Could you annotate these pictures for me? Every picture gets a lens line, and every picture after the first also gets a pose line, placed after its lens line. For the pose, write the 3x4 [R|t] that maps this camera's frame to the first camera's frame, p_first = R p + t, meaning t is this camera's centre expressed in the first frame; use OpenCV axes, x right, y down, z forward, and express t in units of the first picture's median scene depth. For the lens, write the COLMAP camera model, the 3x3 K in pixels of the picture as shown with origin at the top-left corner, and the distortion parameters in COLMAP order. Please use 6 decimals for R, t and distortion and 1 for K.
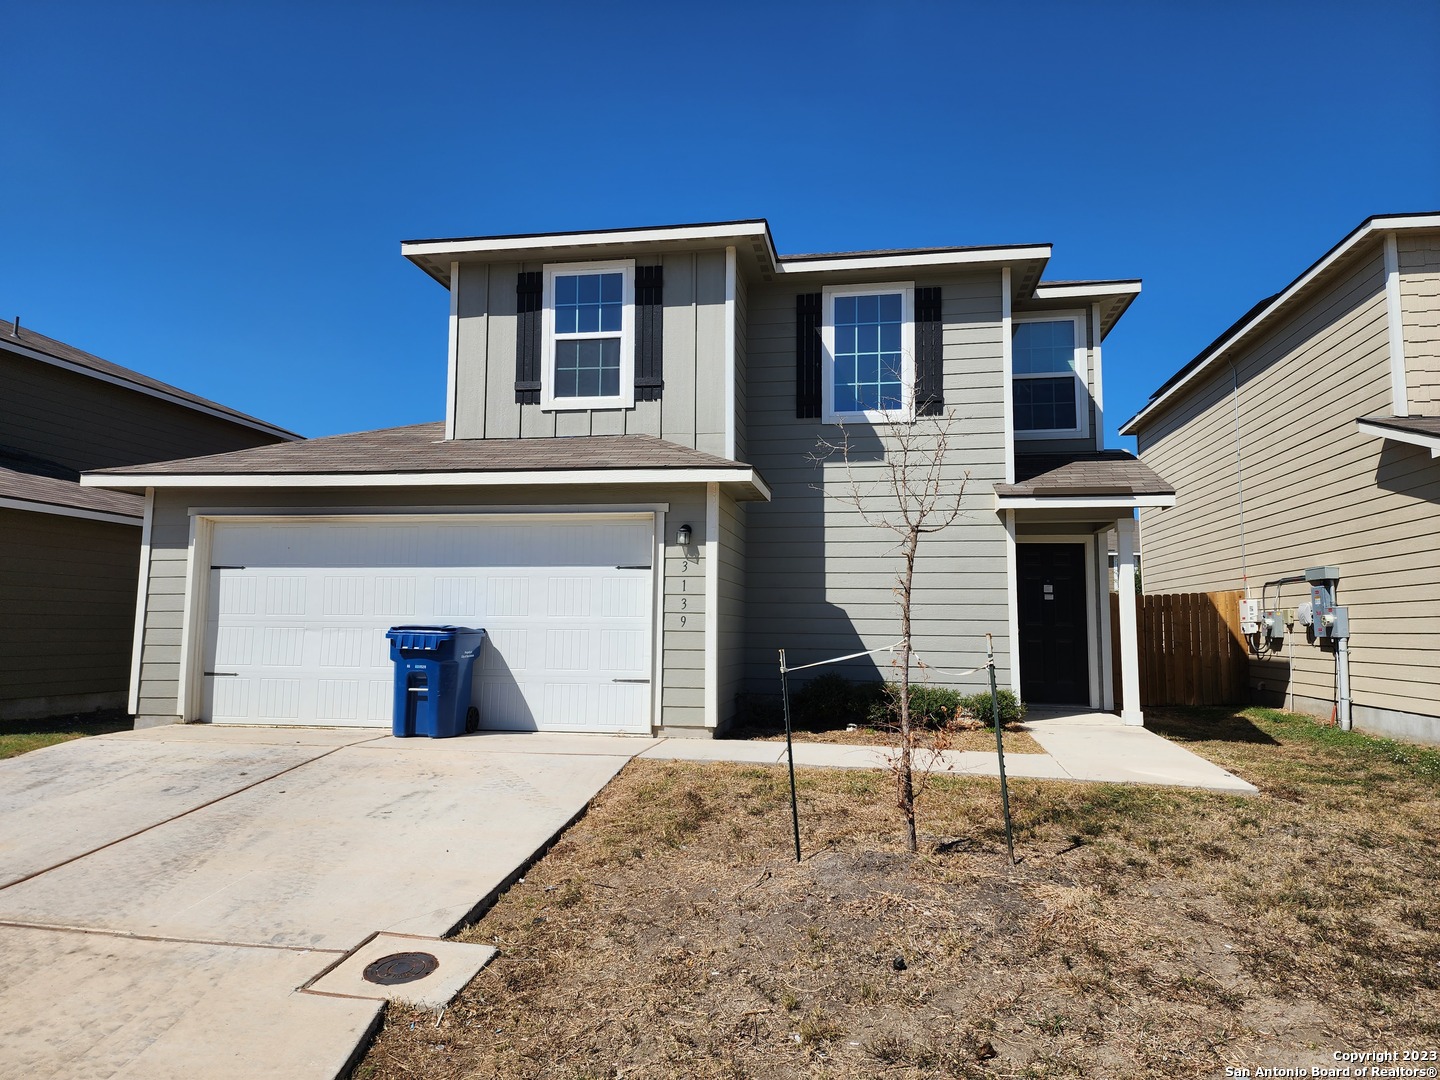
lens RADIAL K [[955.5, 0, 728.5], [0, 955.5, 534.2], [0, 0, 1]] dist [0.071576, -0.064283]
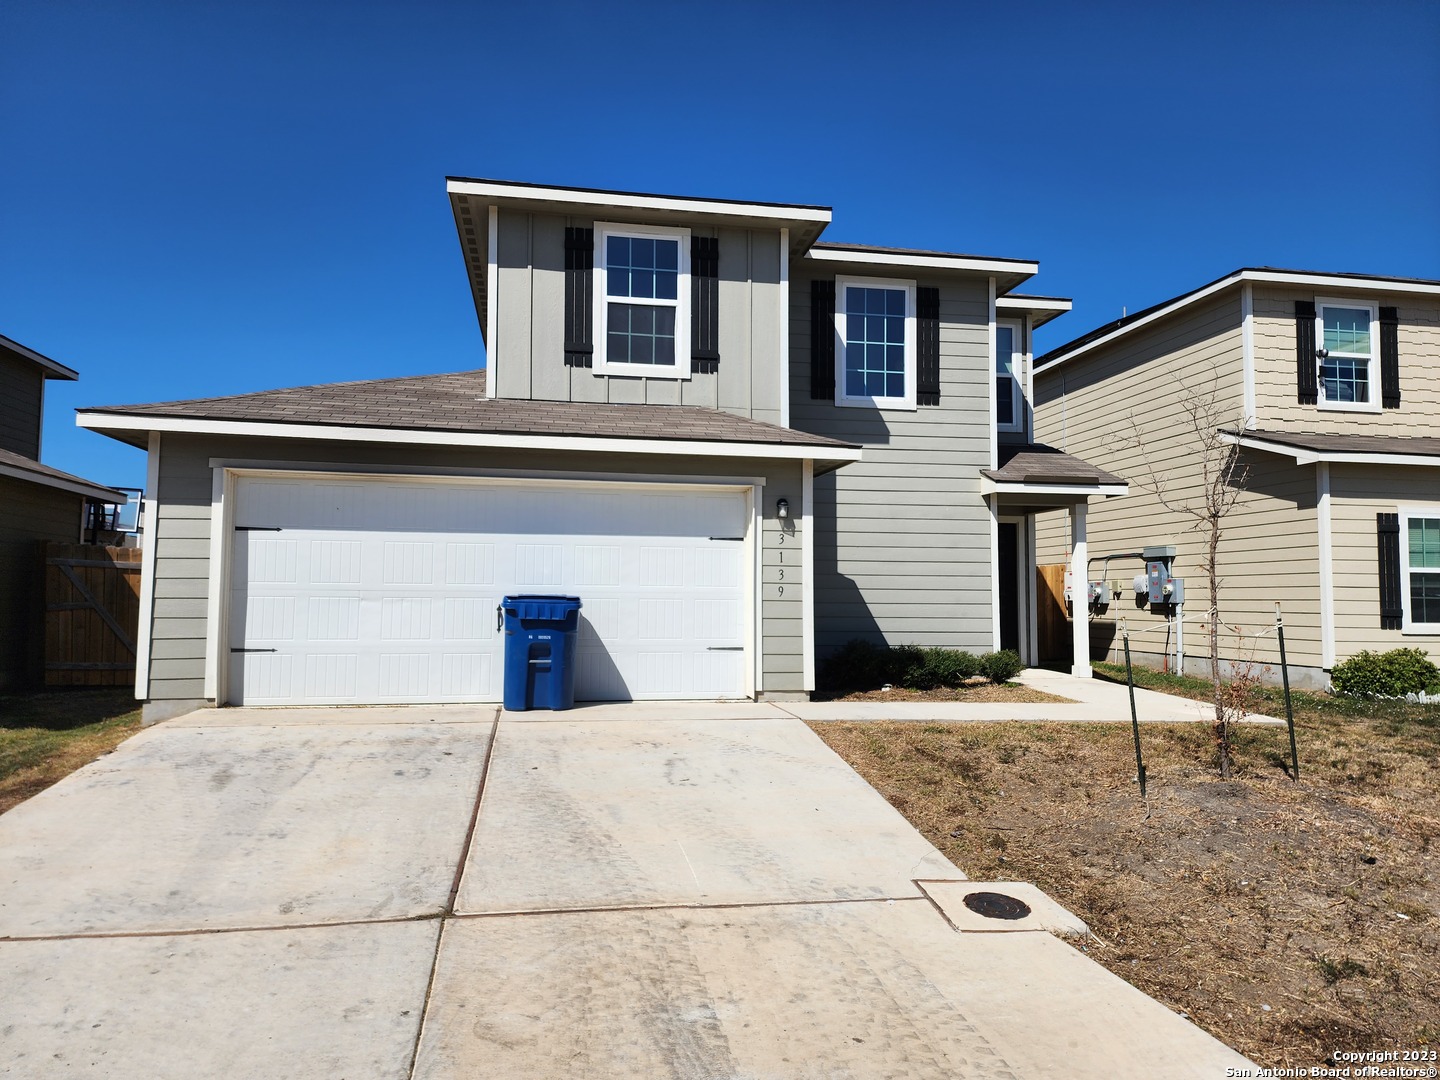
lens RADIAL K [[955.5, 0, 720.4], [0, 955.5, 542.9], [0, 0, 1]] dist [0.071576, -0.064283]
pose [[0.940978, 0.017171, 0.338031, -0.417284], [-0.031313, 0.998846, 0.036428, 0.002245], [-0.337015, -0.044863, 0.940430, 0.037645]]
